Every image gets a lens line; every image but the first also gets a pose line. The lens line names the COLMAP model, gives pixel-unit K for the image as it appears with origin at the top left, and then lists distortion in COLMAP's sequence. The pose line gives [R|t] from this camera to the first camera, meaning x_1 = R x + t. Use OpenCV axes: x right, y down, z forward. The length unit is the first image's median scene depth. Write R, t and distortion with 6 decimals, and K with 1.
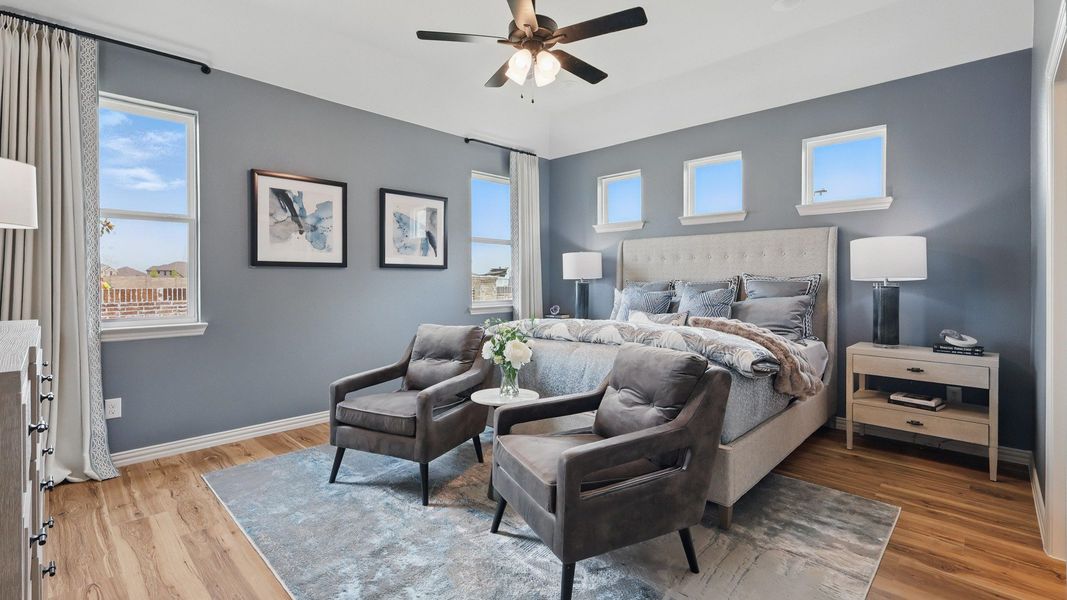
lens RADIAL K [[487.4, 0, 534.5], [0, 487.4, 274.3], [0, 0, 1]] dist [0.002113, 0.000257]
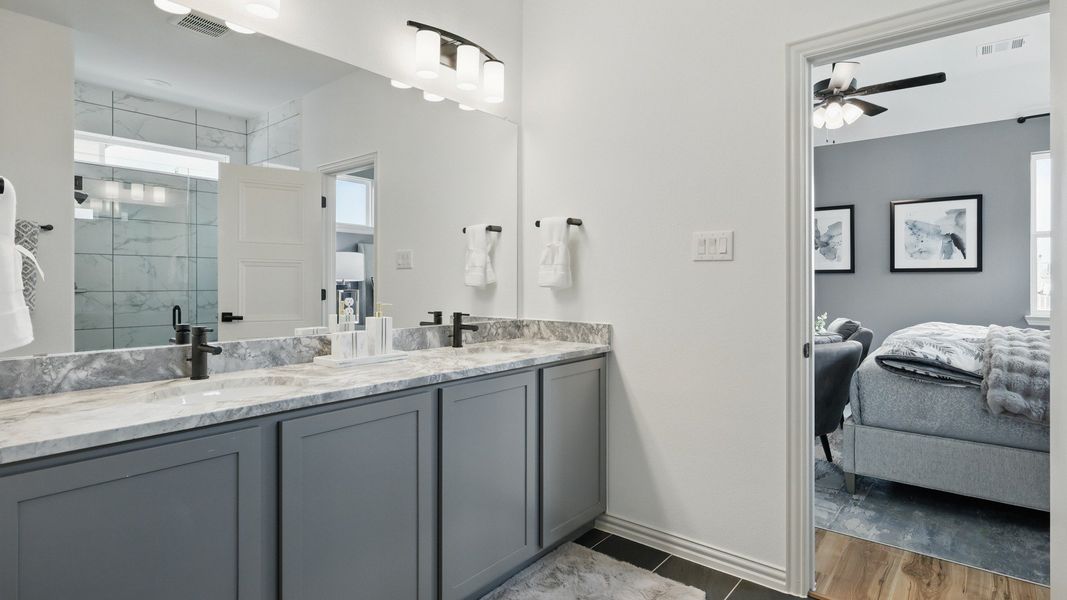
lens RADIAL K [[468.5, 0, 533.8], [0, 468.5, 274.5], [0, 0, 1]] dist [0.000255, 0.000146]
pose [[0.115686, -0.023216, -0.993014, 0.659635], [0.008612, 0.999713, -0.022369, 0.008424], [0.993249, -0.005964, 0.115853, 0.058001]]
